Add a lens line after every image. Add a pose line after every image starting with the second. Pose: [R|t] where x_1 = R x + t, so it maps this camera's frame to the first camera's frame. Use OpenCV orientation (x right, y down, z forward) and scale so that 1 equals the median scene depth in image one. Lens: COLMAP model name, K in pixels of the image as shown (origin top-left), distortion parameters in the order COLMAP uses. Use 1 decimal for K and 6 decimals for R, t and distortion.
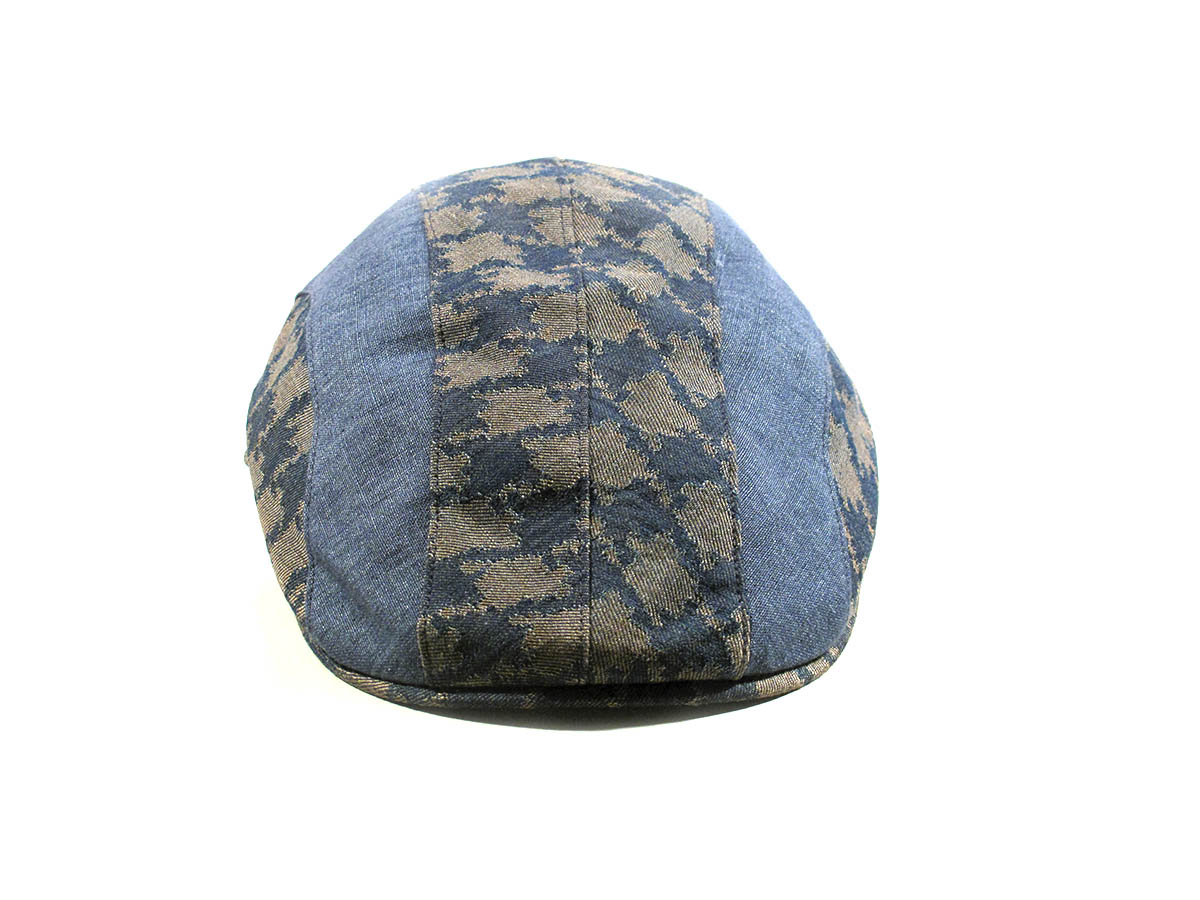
lens RADIAL K [[2157.7, 0, 604.8], [0, 2157.7, 449.6], [0, 0, 1]] dist [-0.001694, 0.000000]
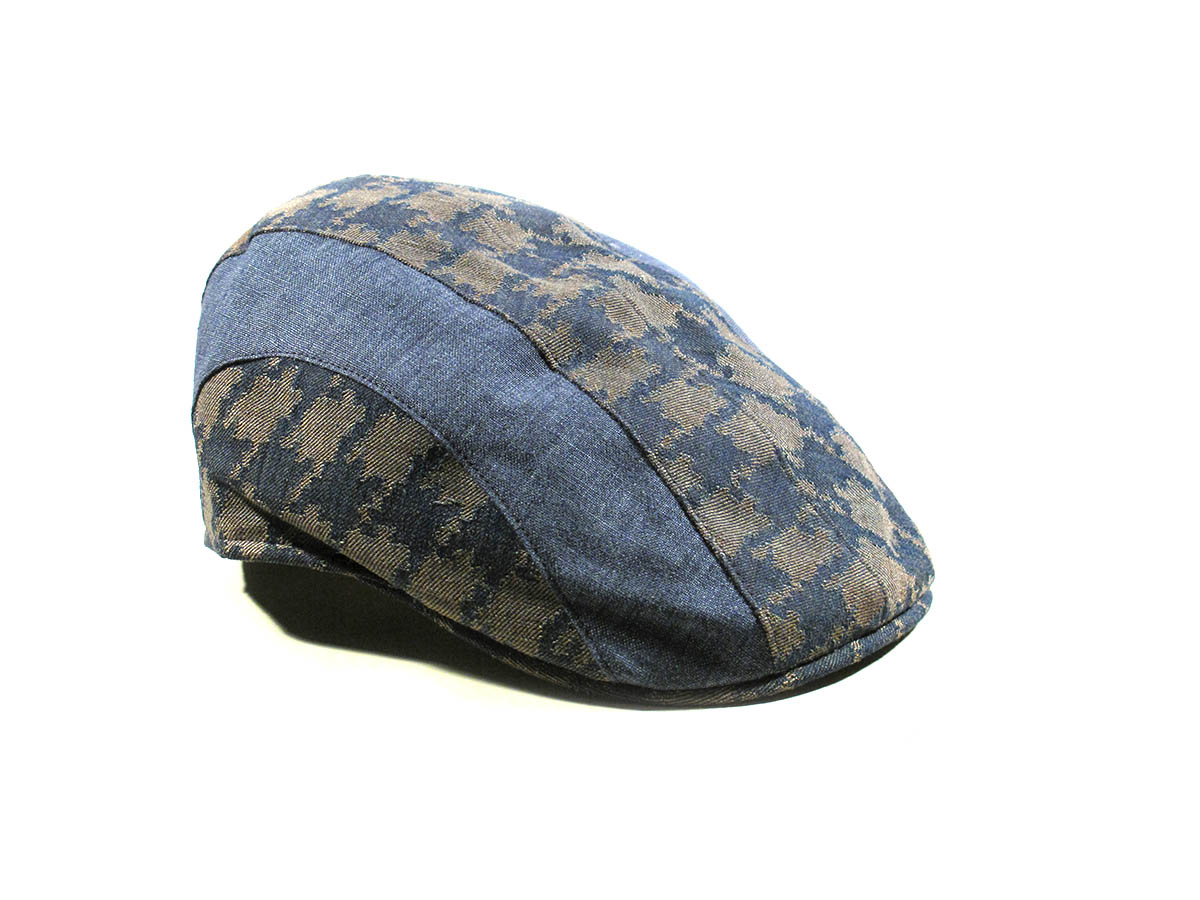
lens RADIAL K [[2157.7, 0, 600.0], [0, 2157.7, 453.8], [0, 0, 1]] dist [-0.001694, 0.000000]
pose [[0.651165, -0.227593, 0.724006, -0.811794], [0.218610, 0.969791, 0.108240, -0.114793], [-0.726769, 0.087793, 0.681248, 0.335122]]
